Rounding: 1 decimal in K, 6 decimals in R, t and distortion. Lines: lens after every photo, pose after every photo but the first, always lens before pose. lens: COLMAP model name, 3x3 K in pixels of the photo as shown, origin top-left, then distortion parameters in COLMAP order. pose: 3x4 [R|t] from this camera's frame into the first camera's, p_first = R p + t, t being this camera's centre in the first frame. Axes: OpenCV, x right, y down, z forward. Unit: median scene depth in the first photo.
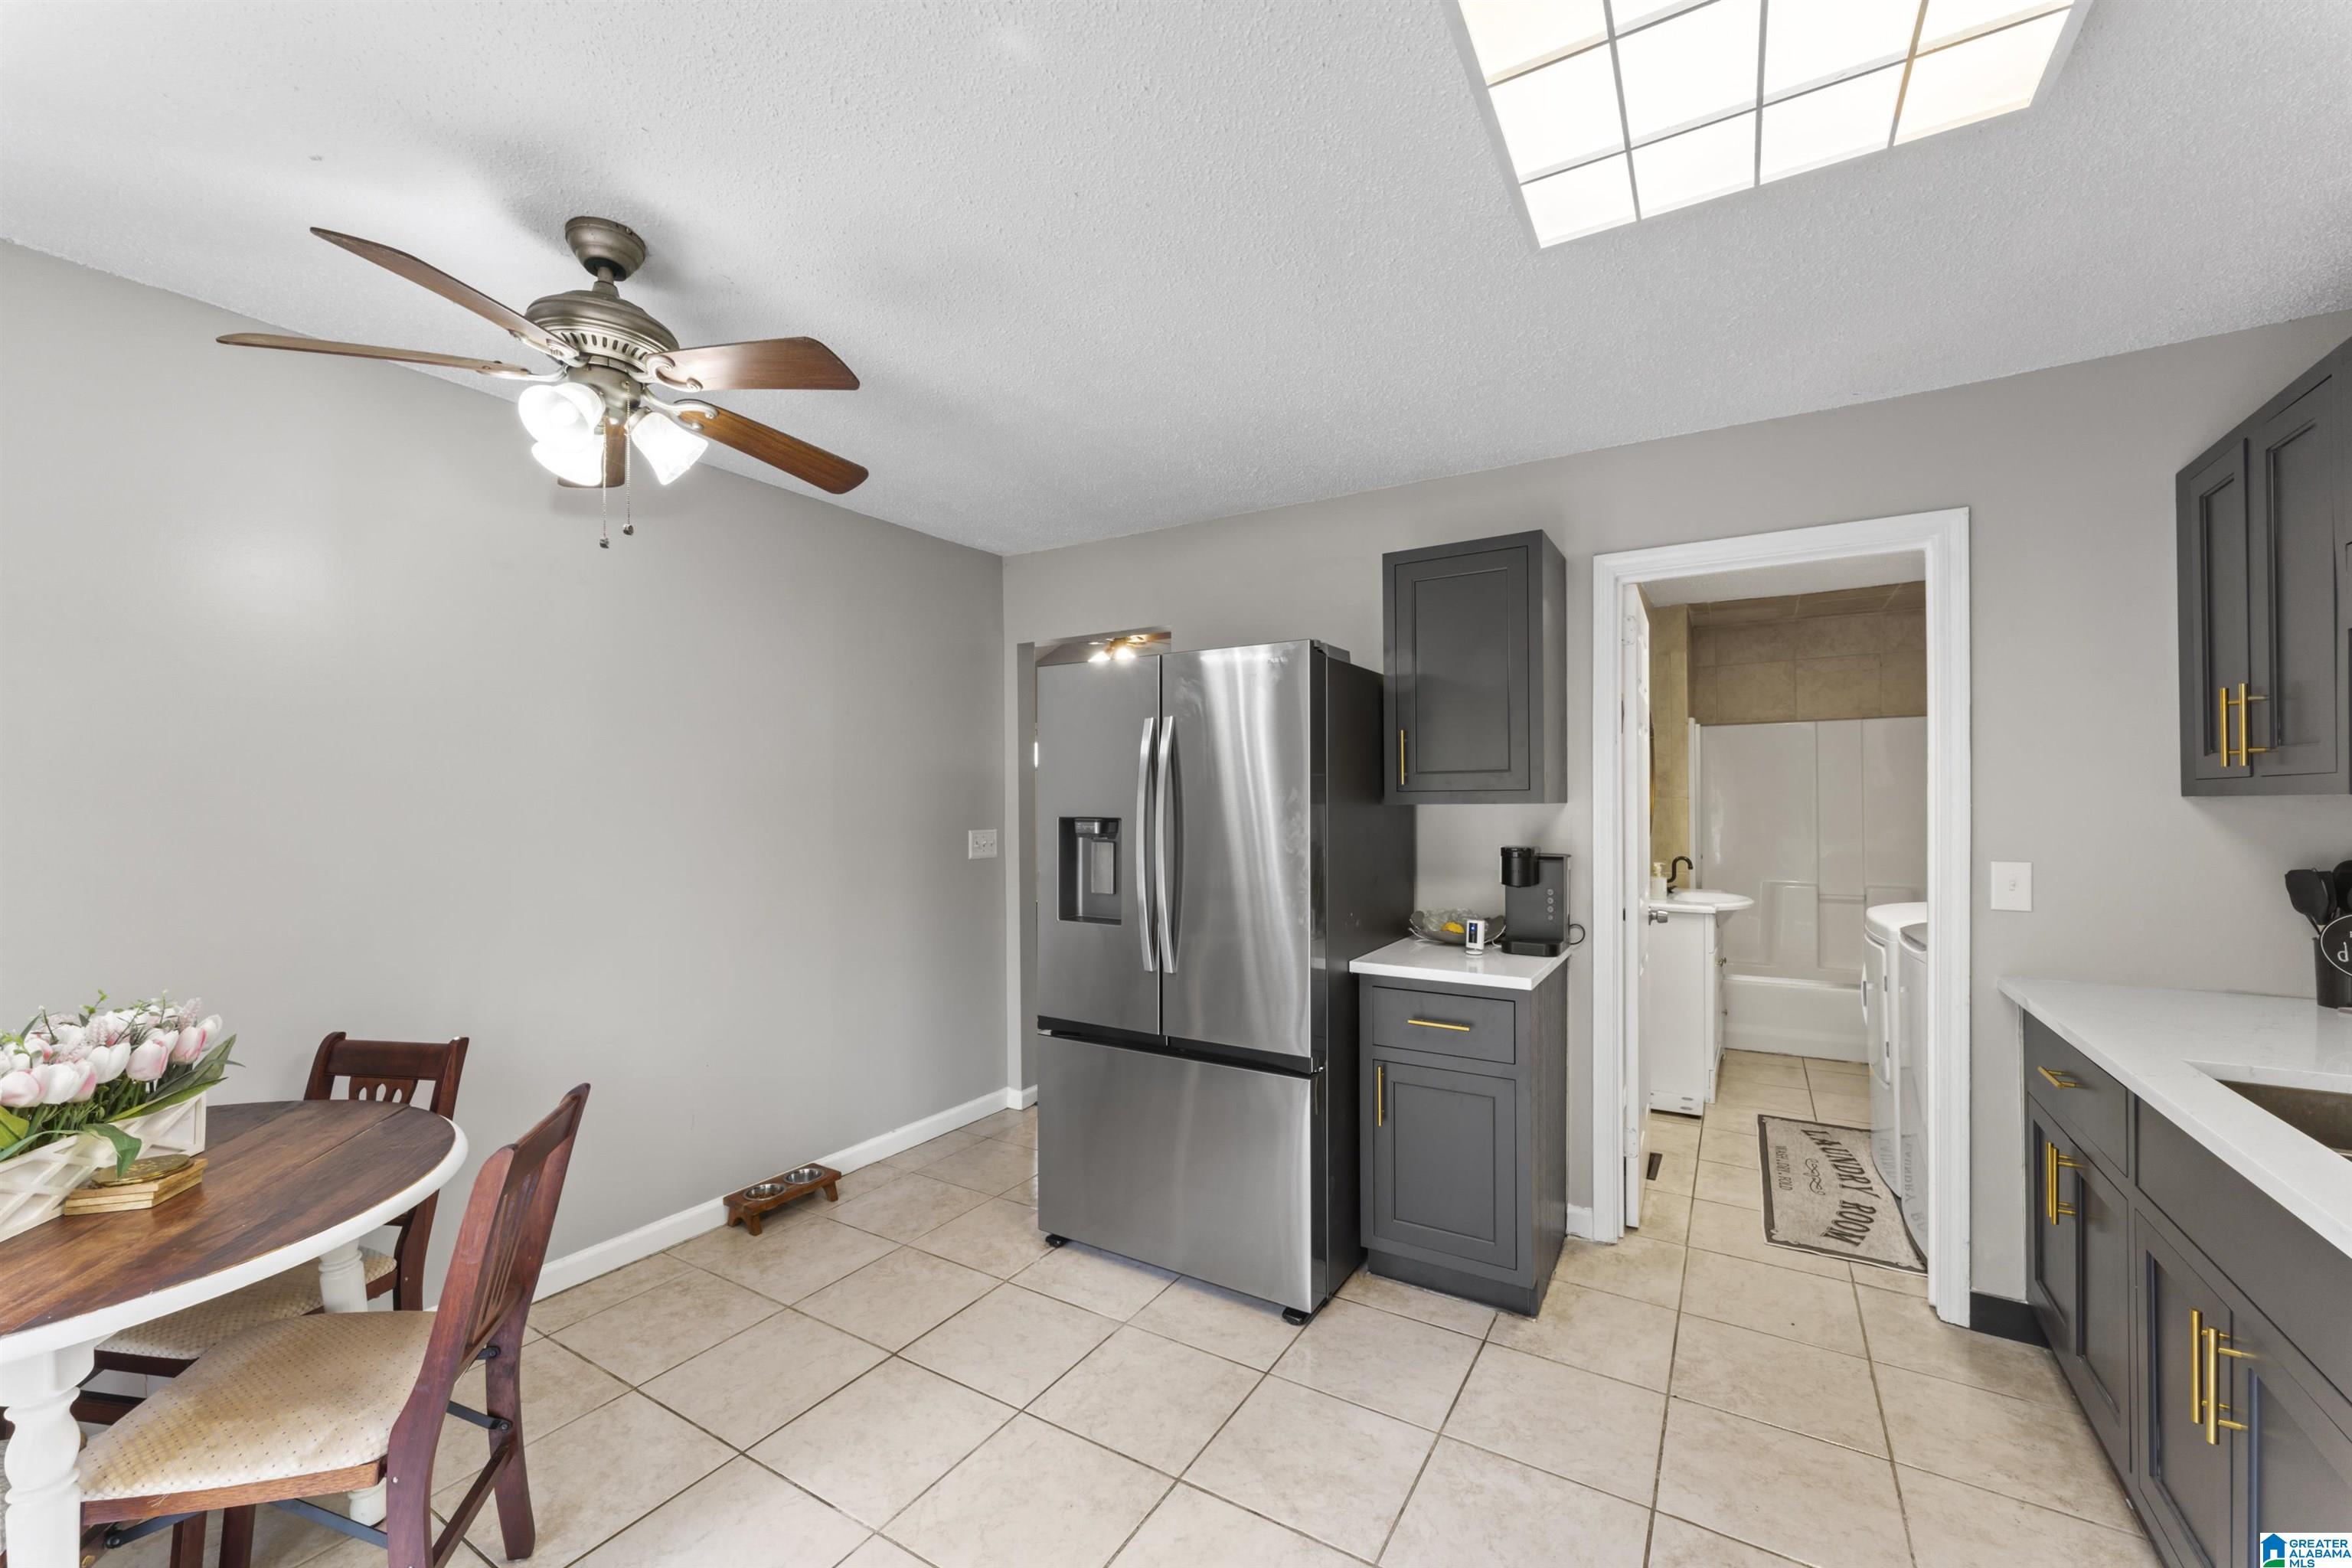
lens RADIAL K [[943.8, 0, 1164.5], [0, 943.8, 794.8], [0, 0, 1]] dist [0.000022, 0.000142]
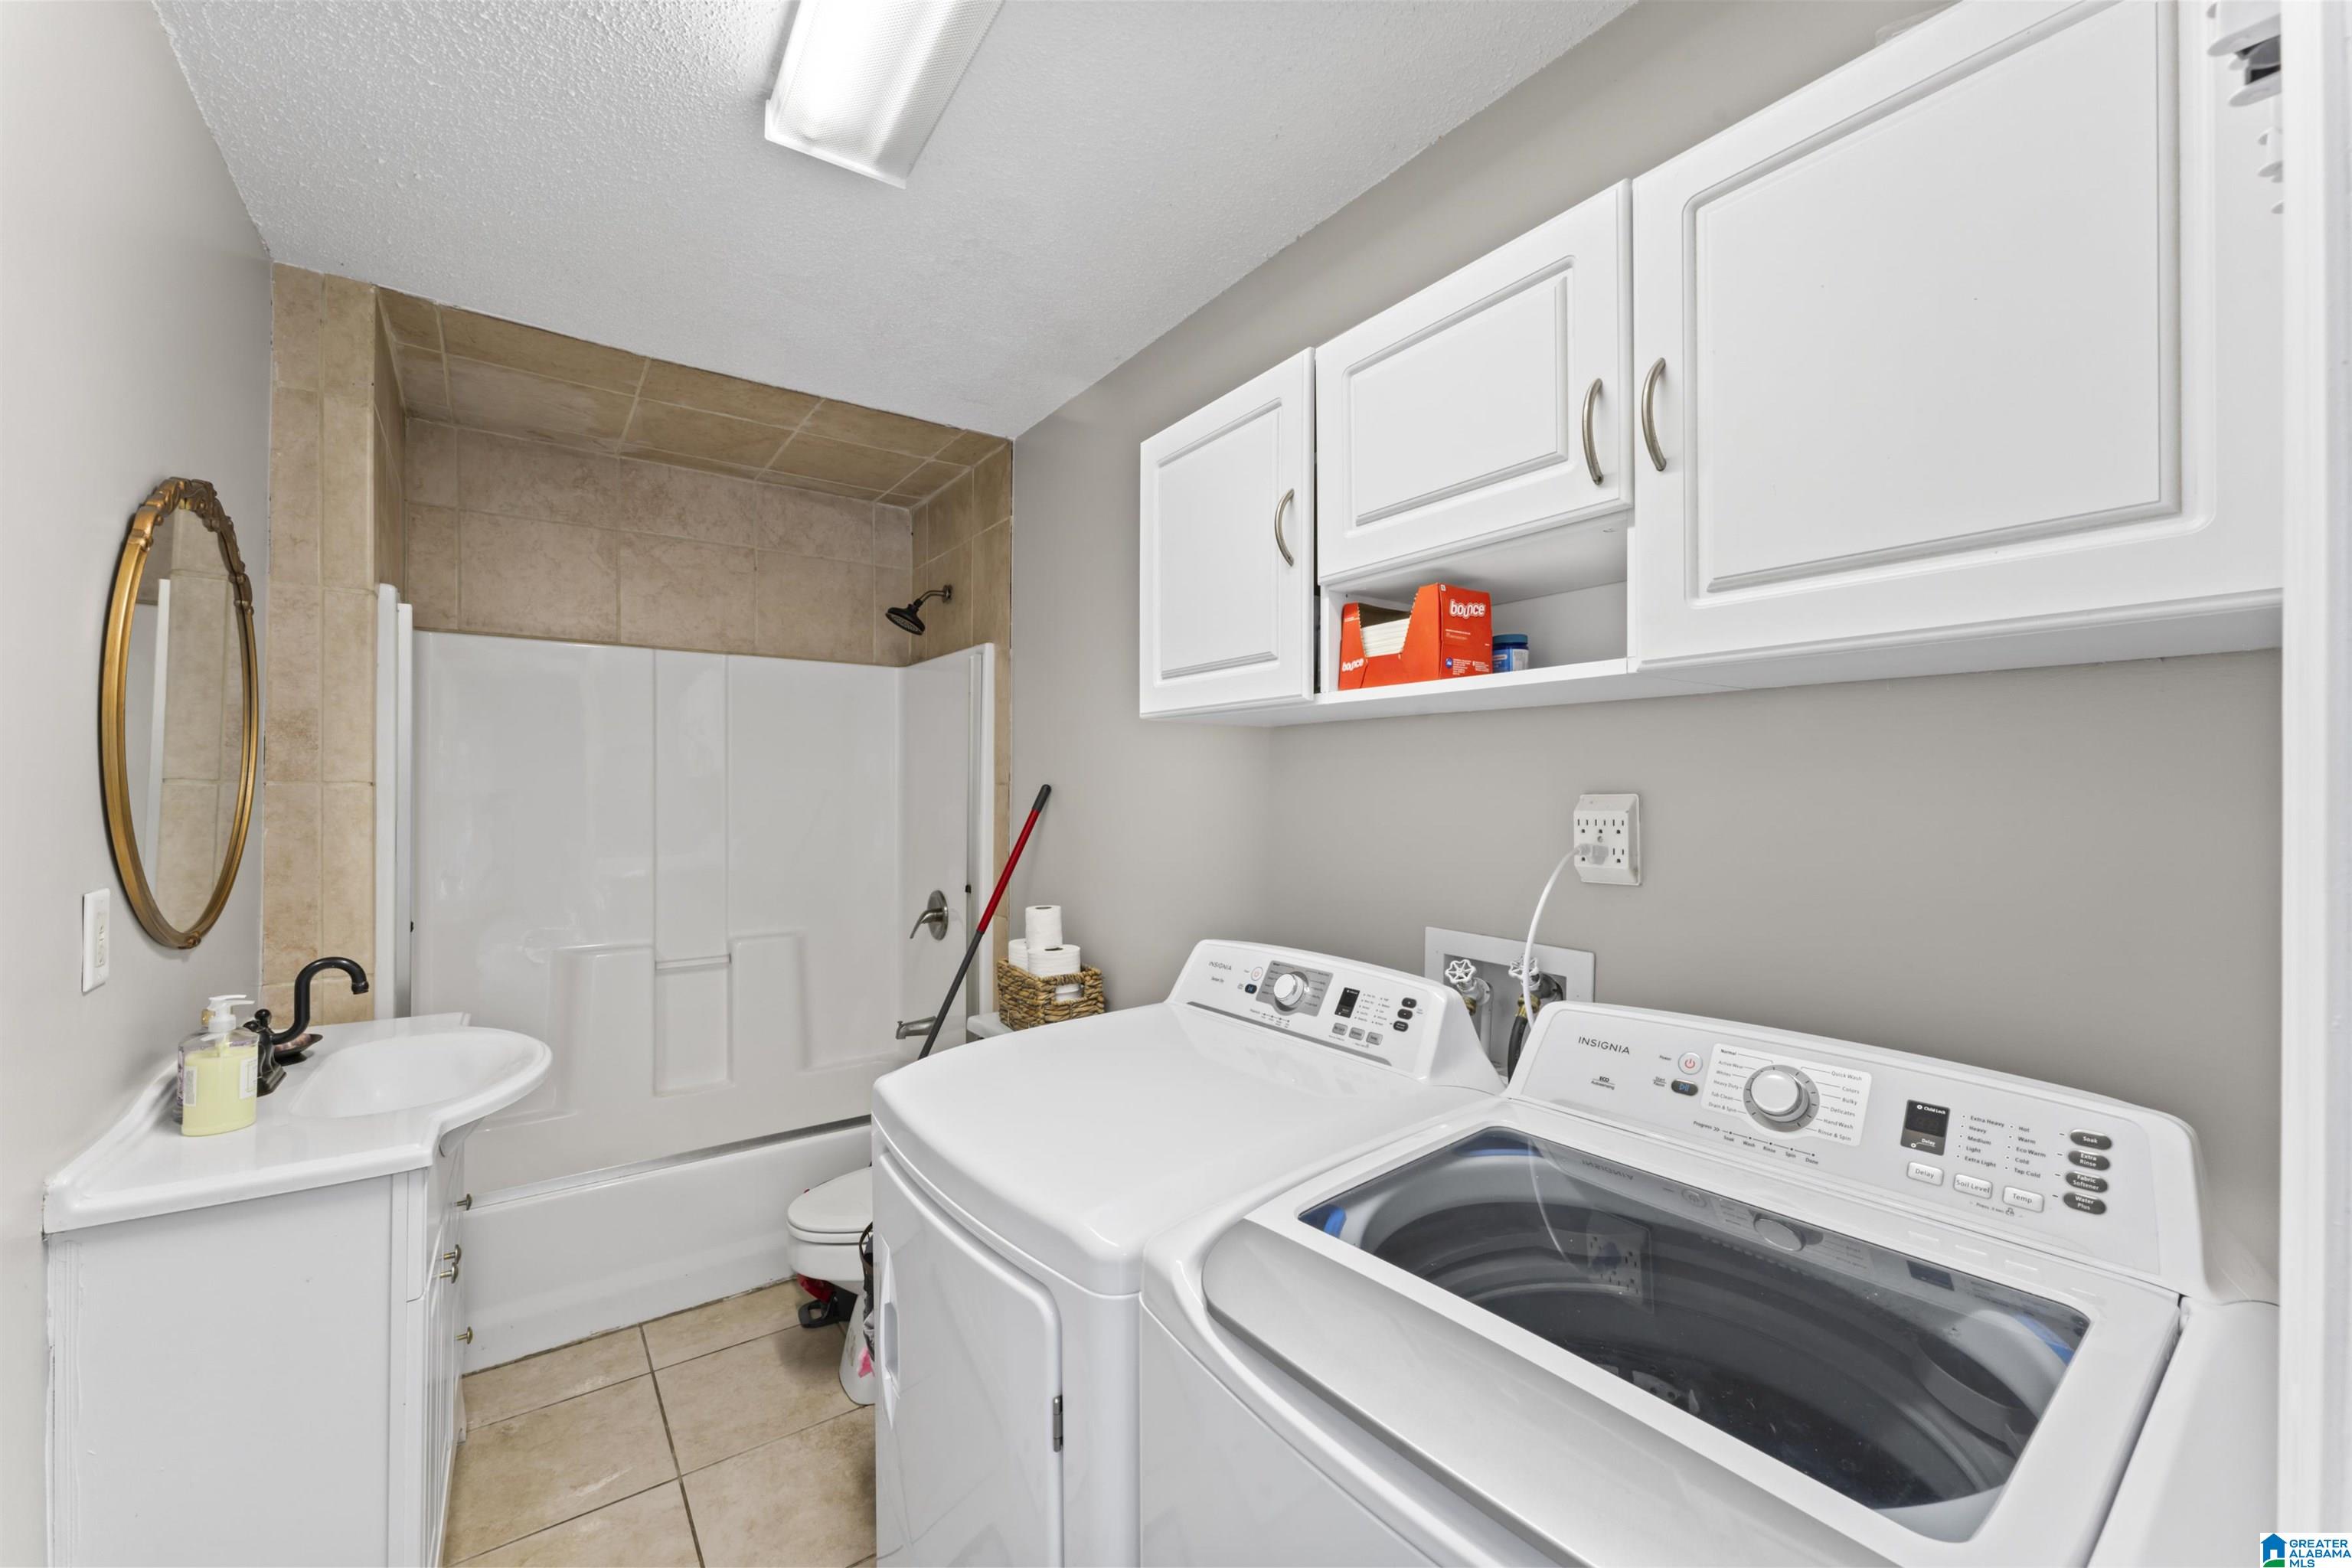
lens RADIAL K [[943.8, 0, 1164.5], [0, 943.8, 794.8], [0, 0, 1]] dist [0.000022, 0.000142]
pose [[0.395017, 0.009018, 0.918629, 0.310915], [-0.011140, 0.999925, -0.005026, 0.005923], [-0.918606, -0.008248, 0.395088, 0.520228]]
